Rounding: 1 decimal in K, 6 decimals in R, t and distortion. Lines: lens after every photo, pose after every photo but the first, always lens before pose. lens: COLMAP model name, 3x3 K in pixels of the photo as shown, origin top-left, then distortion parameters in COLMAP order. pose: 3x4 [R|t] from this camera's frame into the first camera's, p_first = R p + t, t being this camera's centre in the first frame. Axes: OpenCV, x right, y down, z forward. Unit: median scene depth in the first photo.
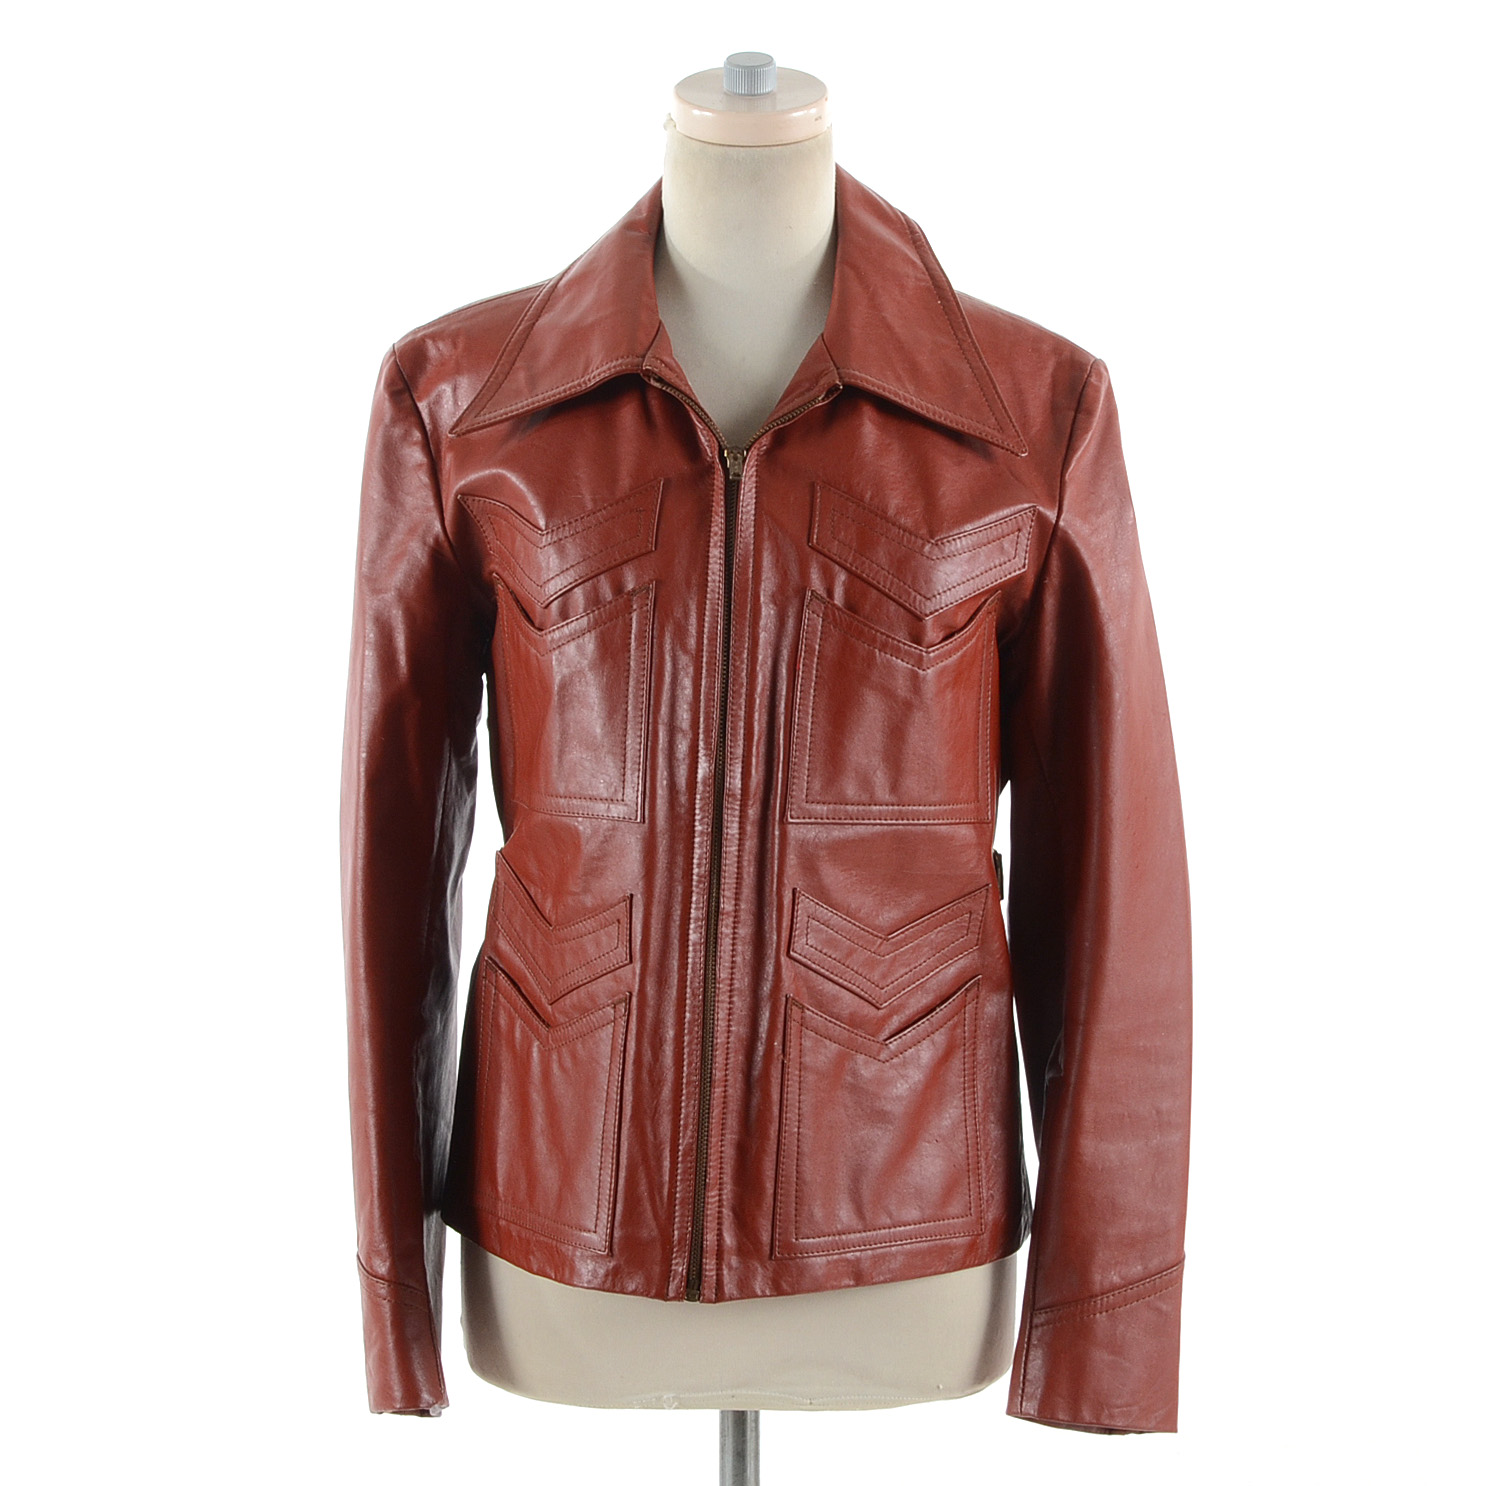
lens RADIAL K [[3686.0, 0, 743.0], [0, 3686.0, 743.0], [0, 0, 1]] dist [-0.043637, -0.057015]
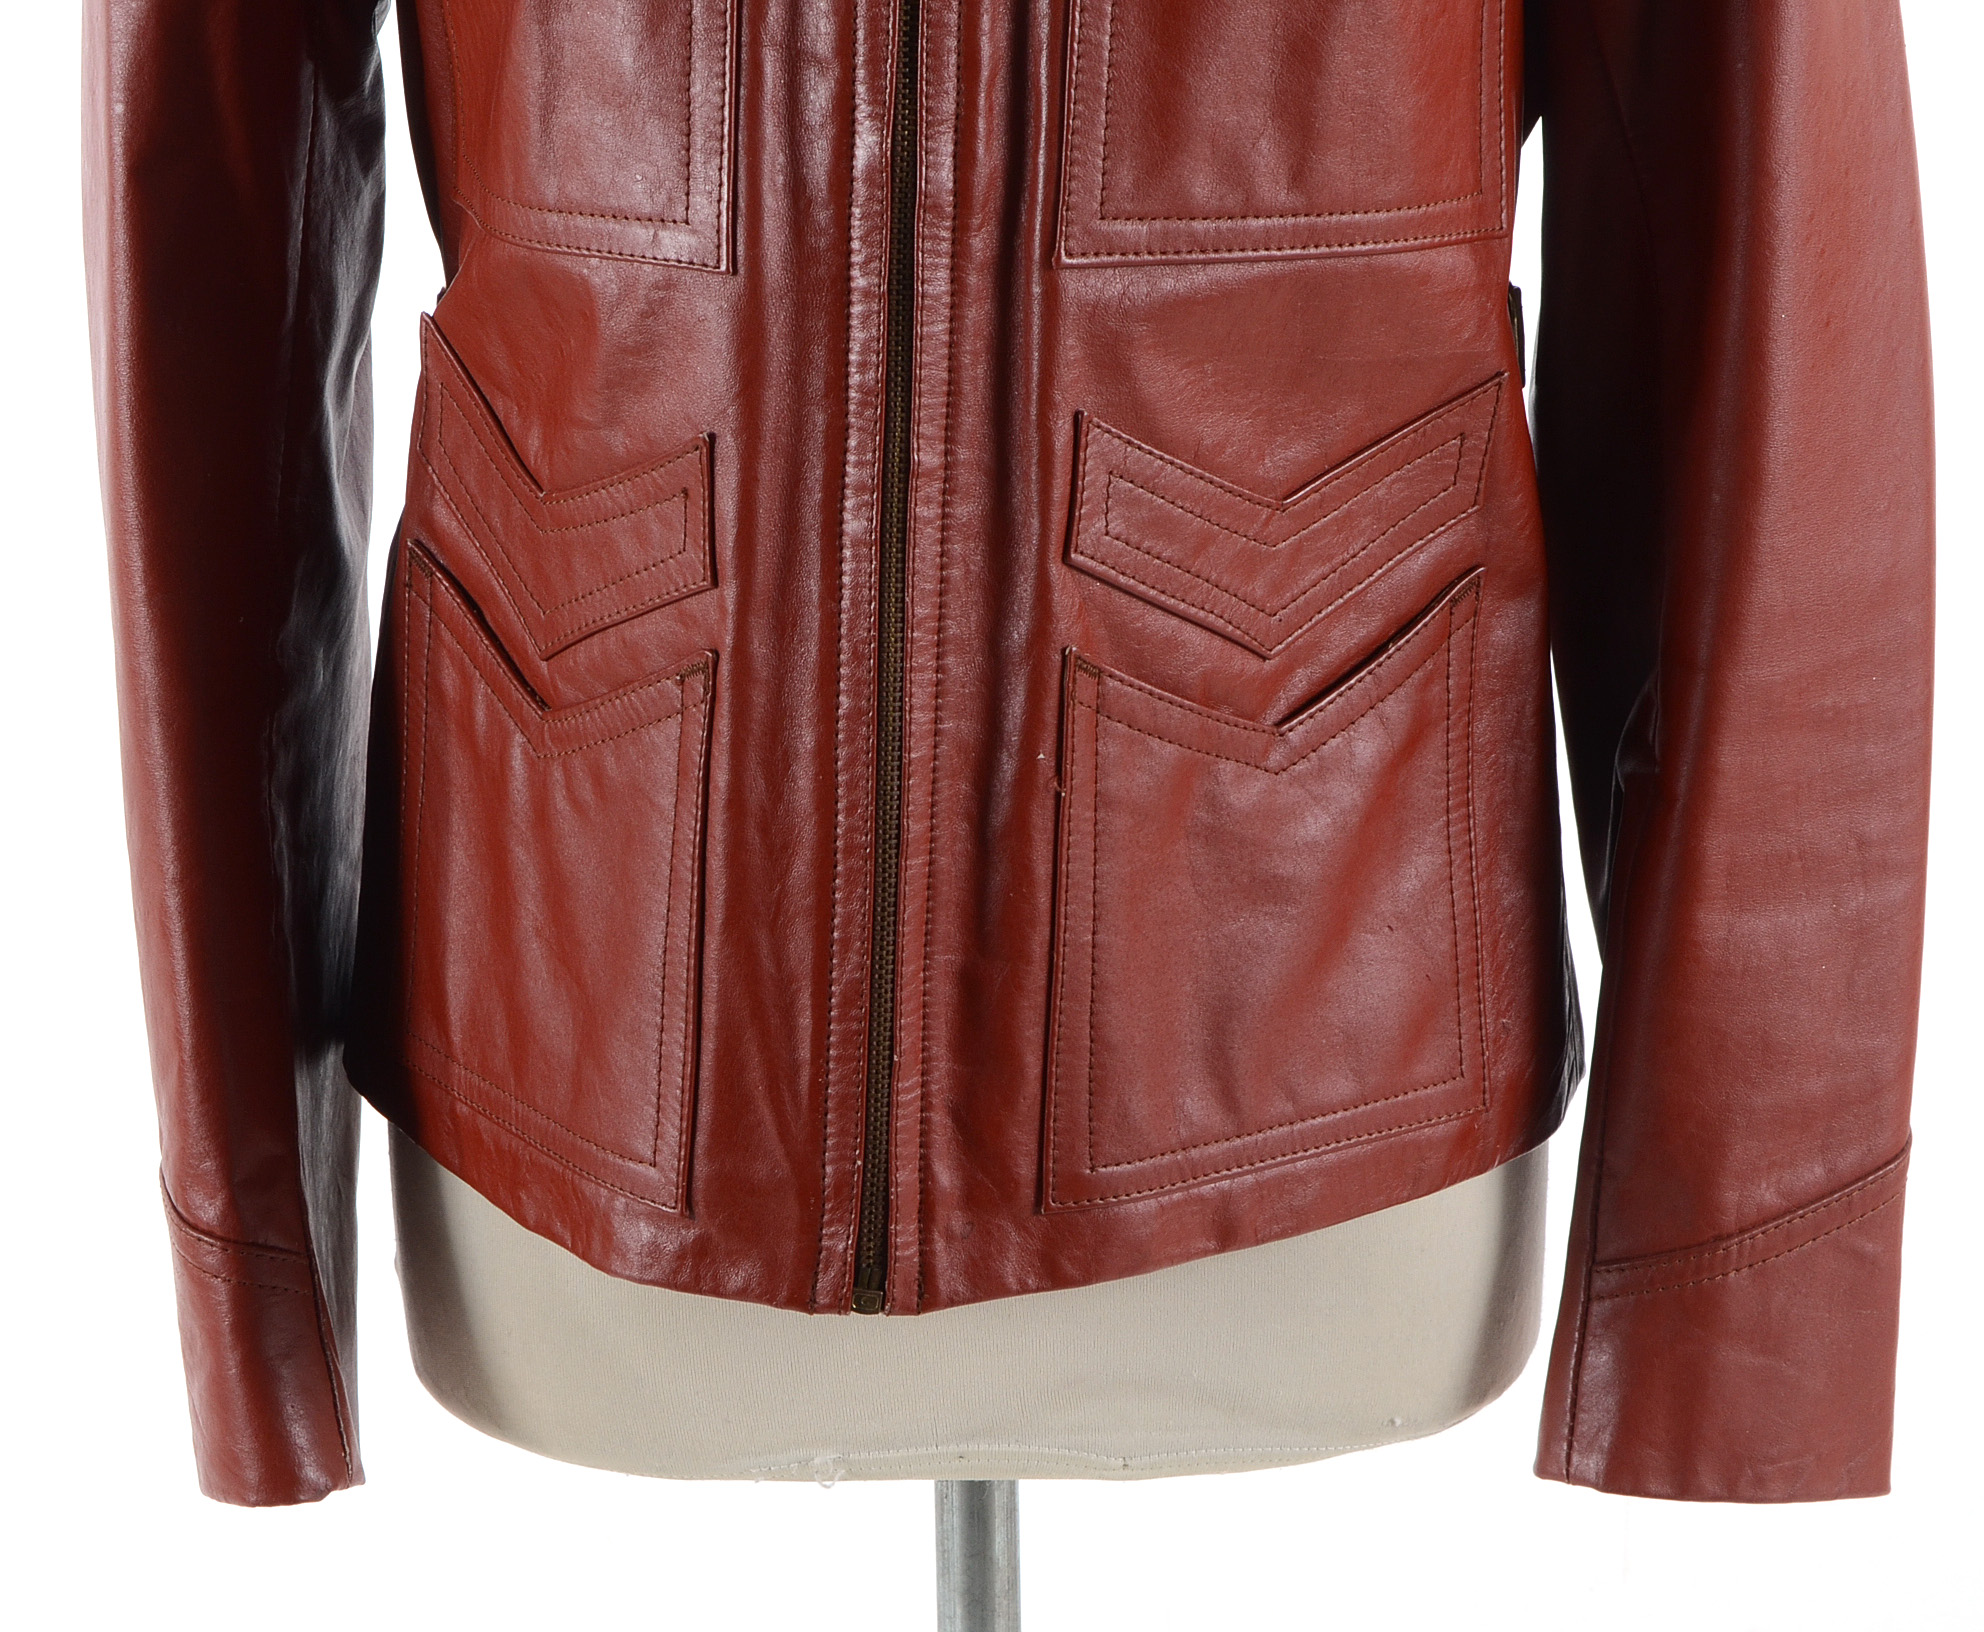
lens RADIAL K [[5333.7, 0, 940.8], [0, 5333.7, 815.6], [0, 0, 1]] dist [0.048513, 0.299373]
pose [[0.999811, -0.018214, -0.006785, 0.000889], [0.019133, 0.983790, 0.178303, -0.027340], [0.003427, -0.178399, 0.983952, 0.349983]]
